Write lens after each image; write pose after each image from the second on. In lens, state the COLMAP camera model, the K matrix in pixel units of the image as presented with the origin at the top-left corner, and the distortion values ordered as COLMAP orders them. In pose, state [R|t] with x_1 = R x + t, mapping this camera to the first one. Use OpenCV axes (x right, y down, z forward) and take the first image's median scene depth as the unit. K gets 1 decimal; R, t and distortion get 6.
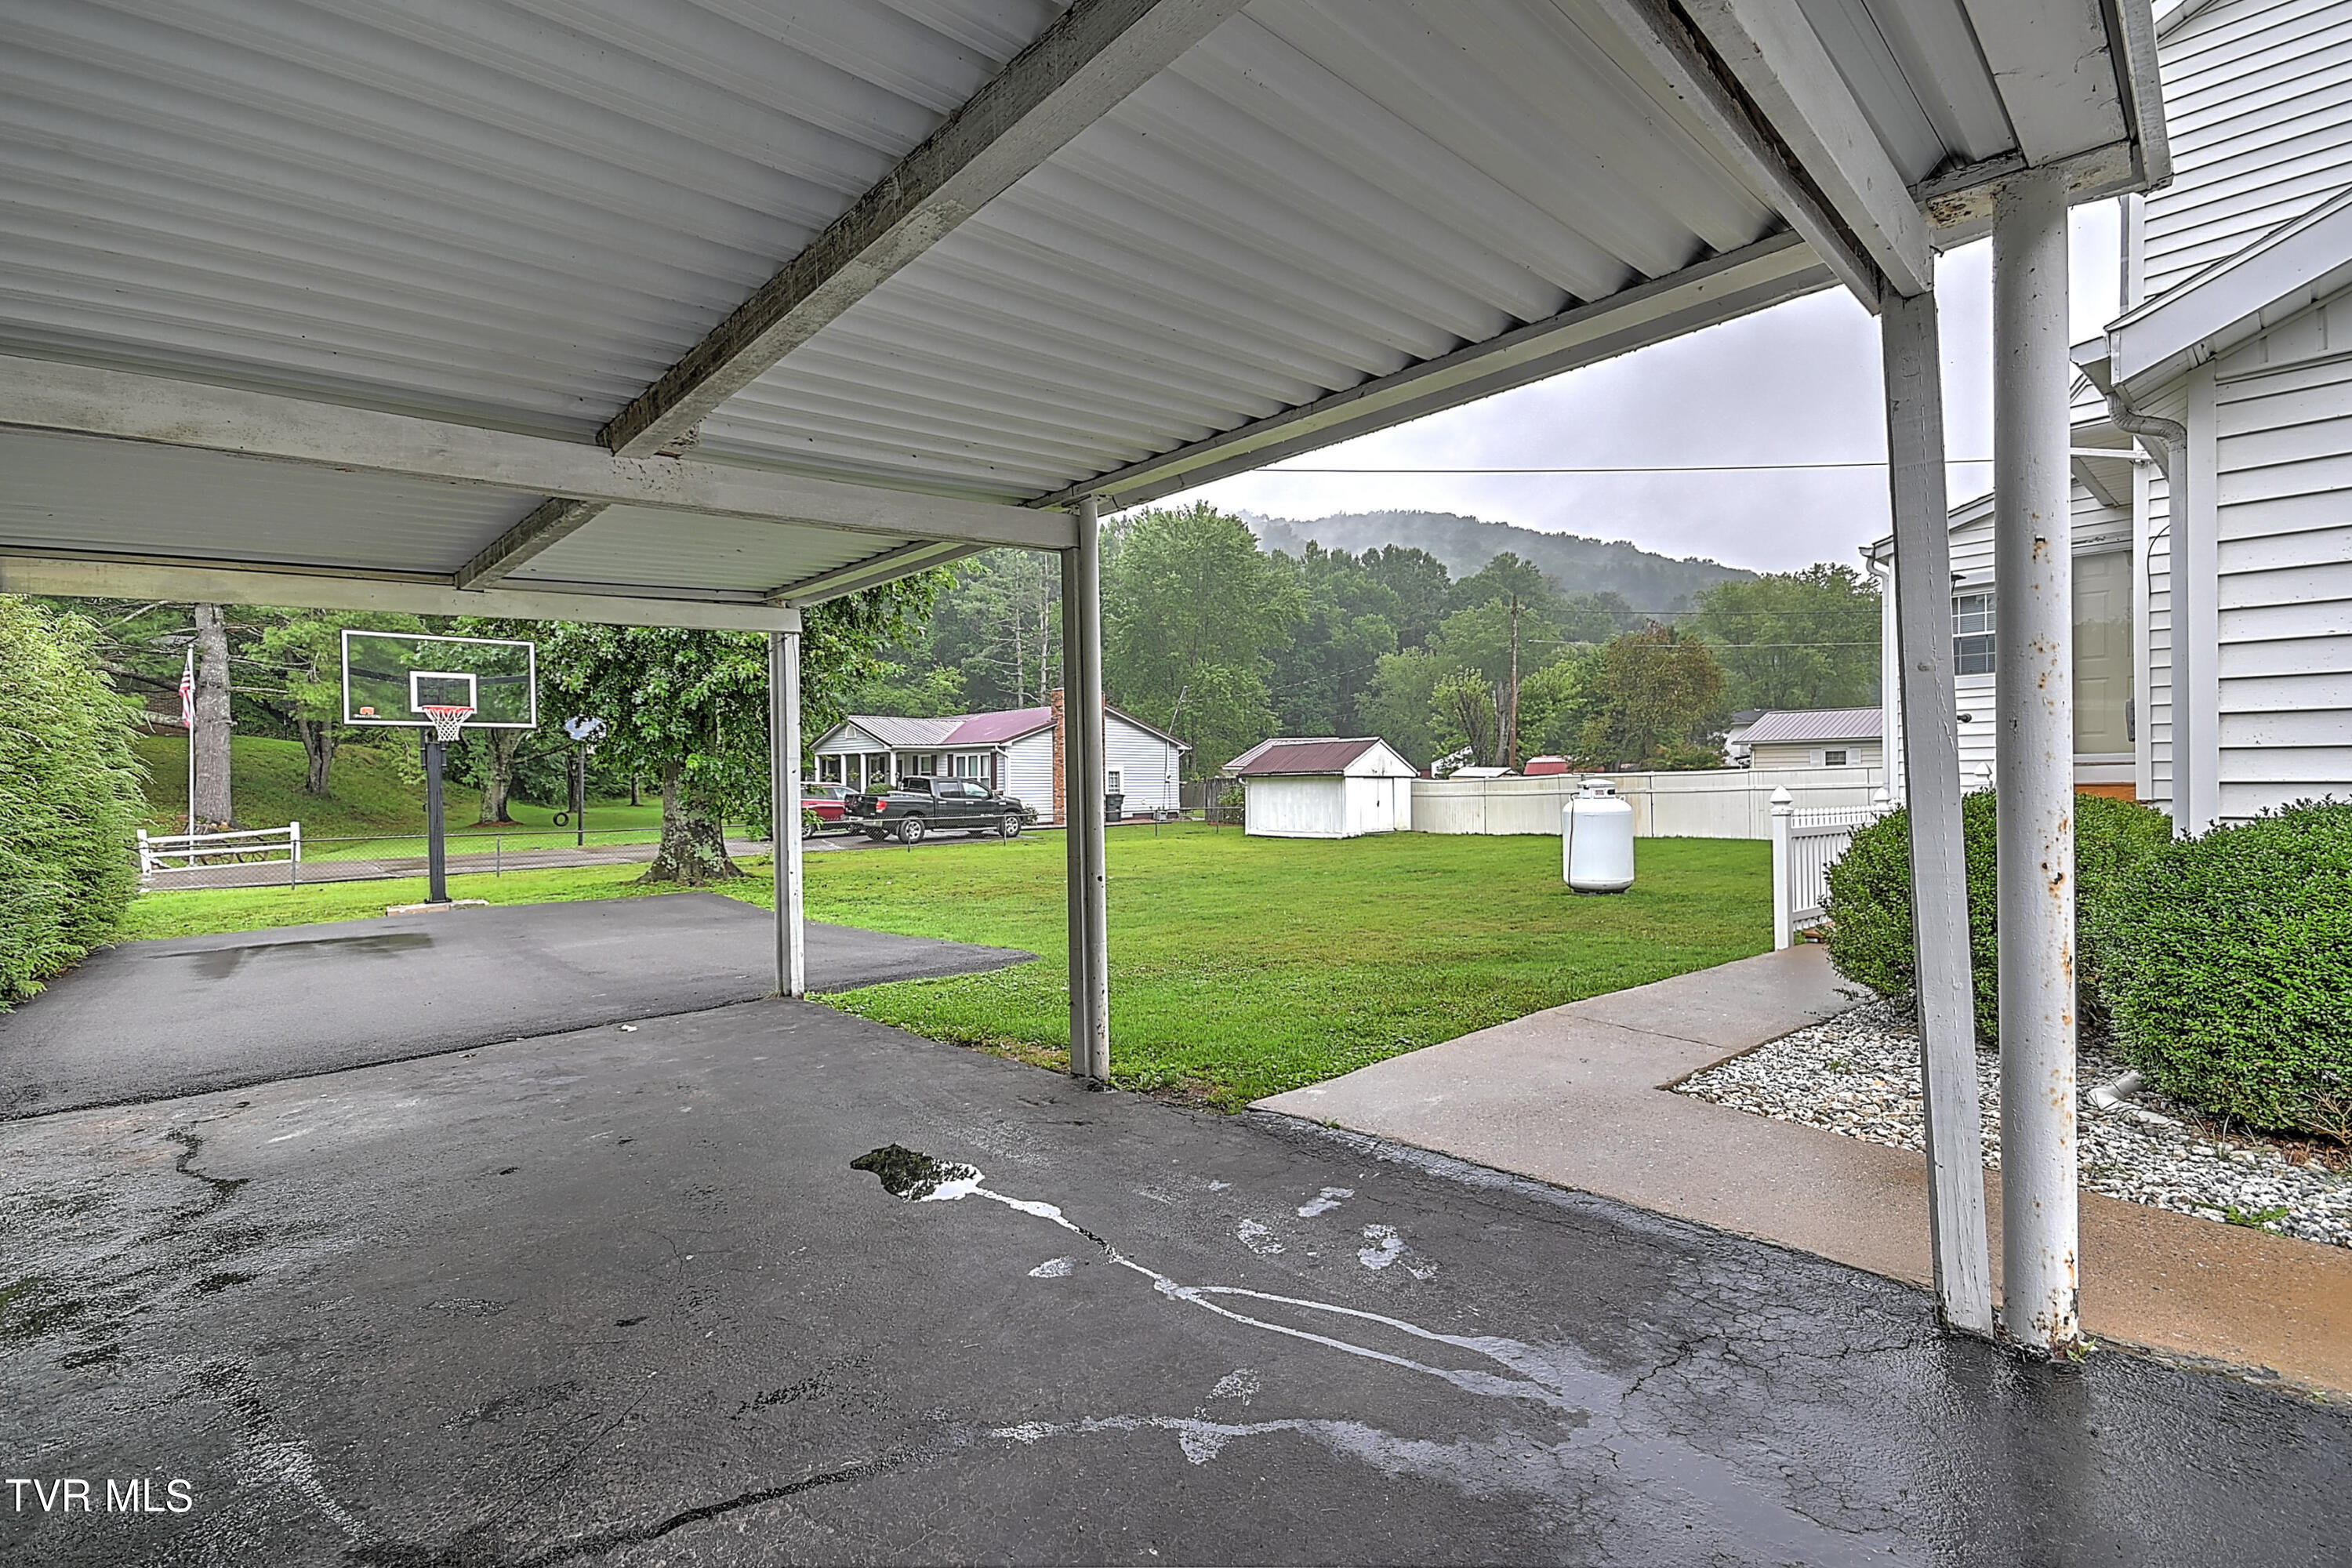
lens RADIAL K [[1007.7, 0, 1187.6], [0, 1007.7, 790.2], [0, 0, 1]] dist [0.018356, -0.008927]
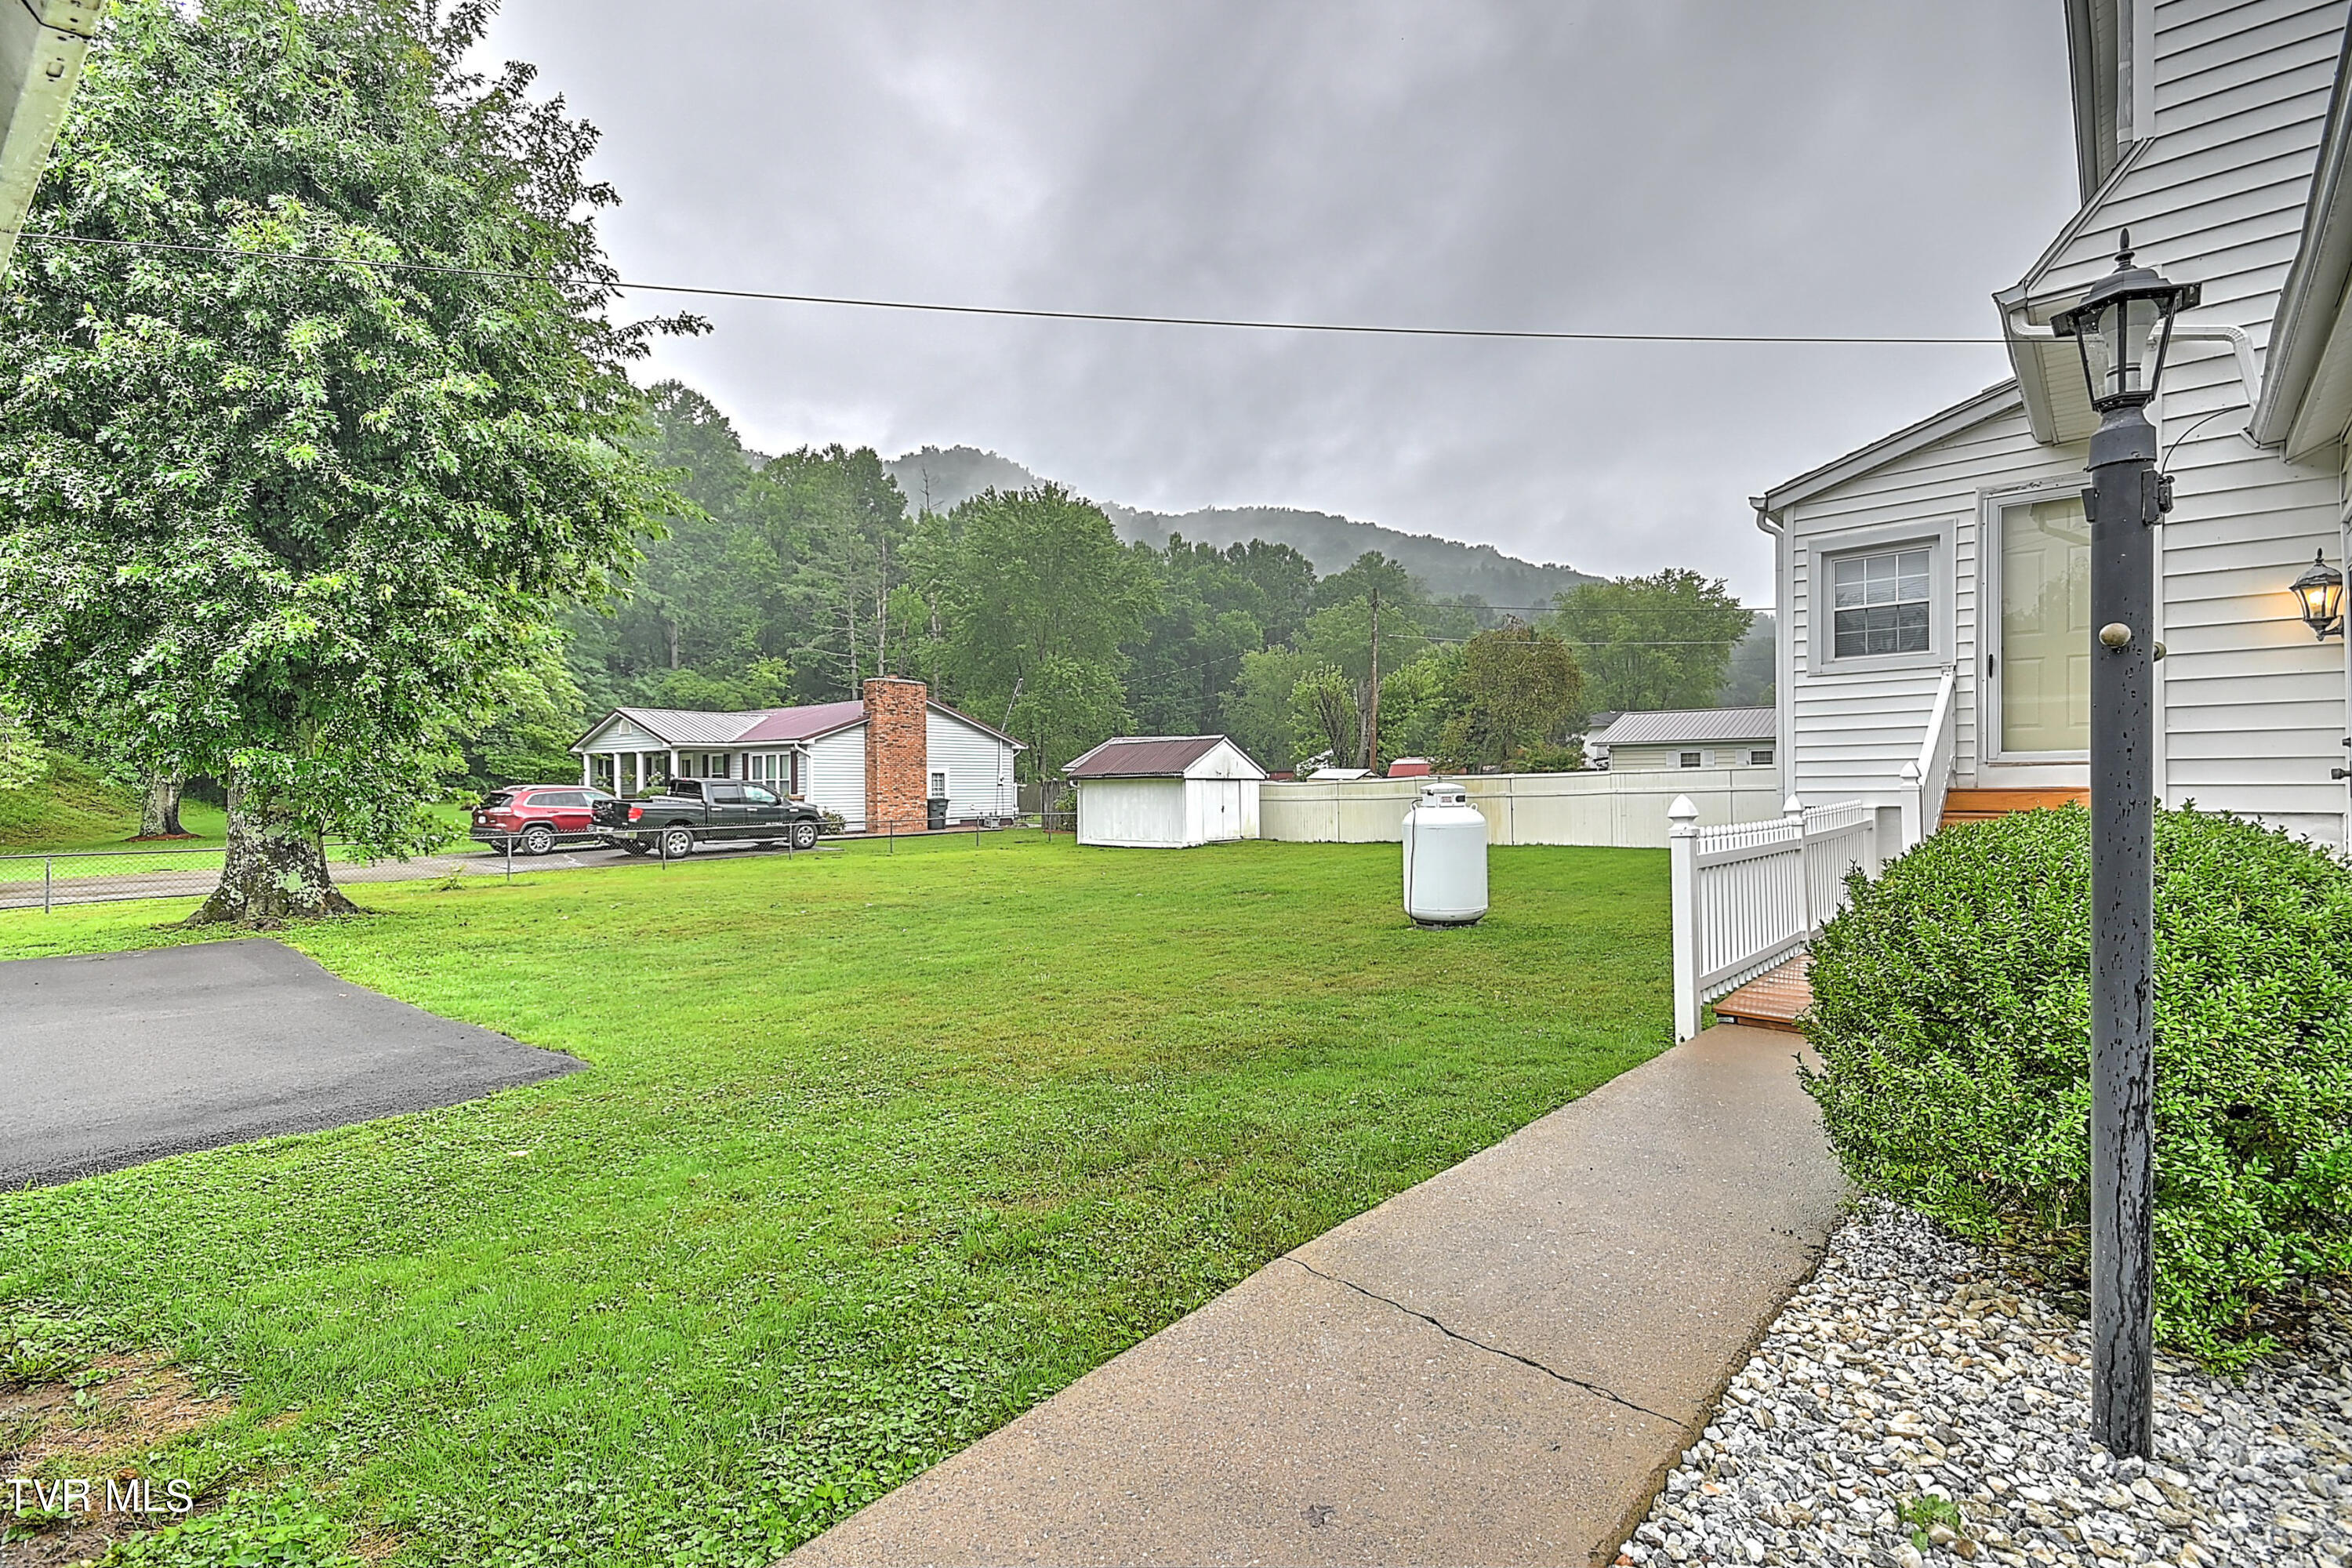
lens RADIAL K [[1052.3, 0, 1179.4], [0, 1052.3, 792.8], [0, 0, 1]] dist [0.008399, -0.000336]
pose [[0.992428, -0.001743, 0.122819, 0.027120], [0.001758, 0.999998, -0.000018, -0.000872], [-0.122819, 0.000233, 0.992429, 0.056498]]
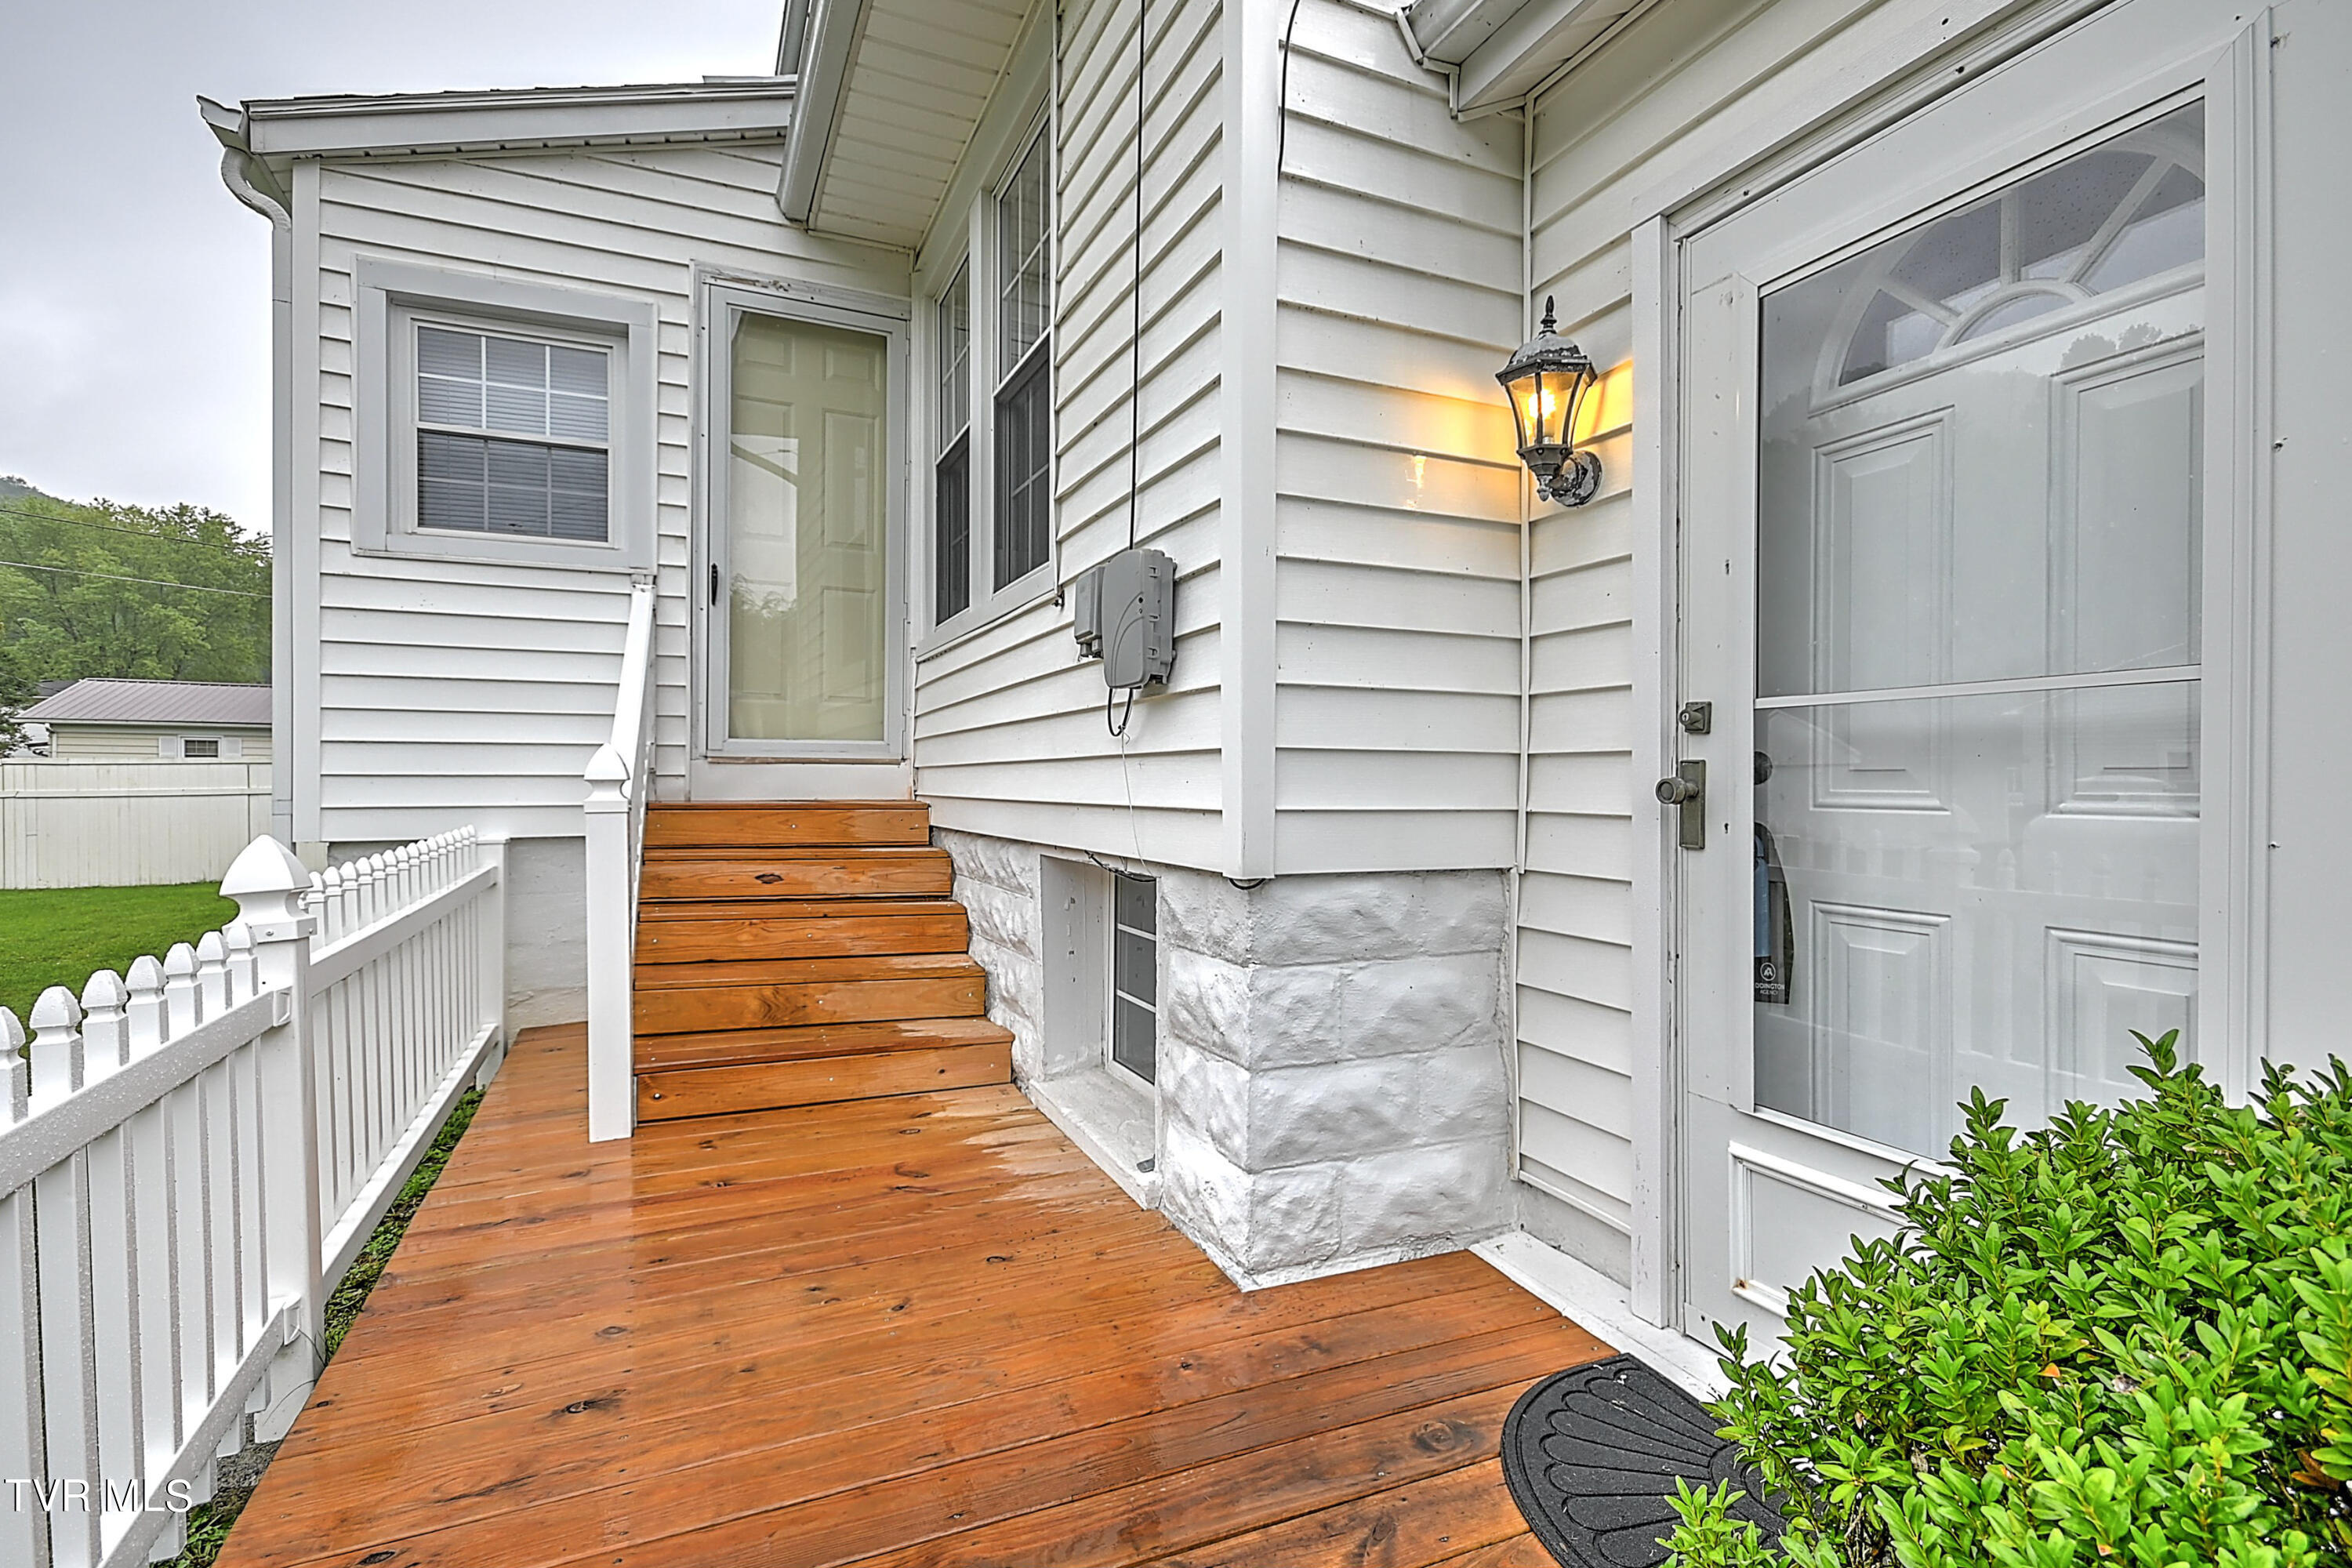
lens RADIAL K [[1052.3, 0, 1205.6], [0, 1052.3, 782.9], [0, 0, 1]] dist [0.008399, -0.000336]
pose [[0.246021, 0.008477, 0.969227, 0.107359], [0.000189, 0.999961, -0.008794, -0.002567], [-0.969264, 0.002347, 0.246010, 0.156430]]
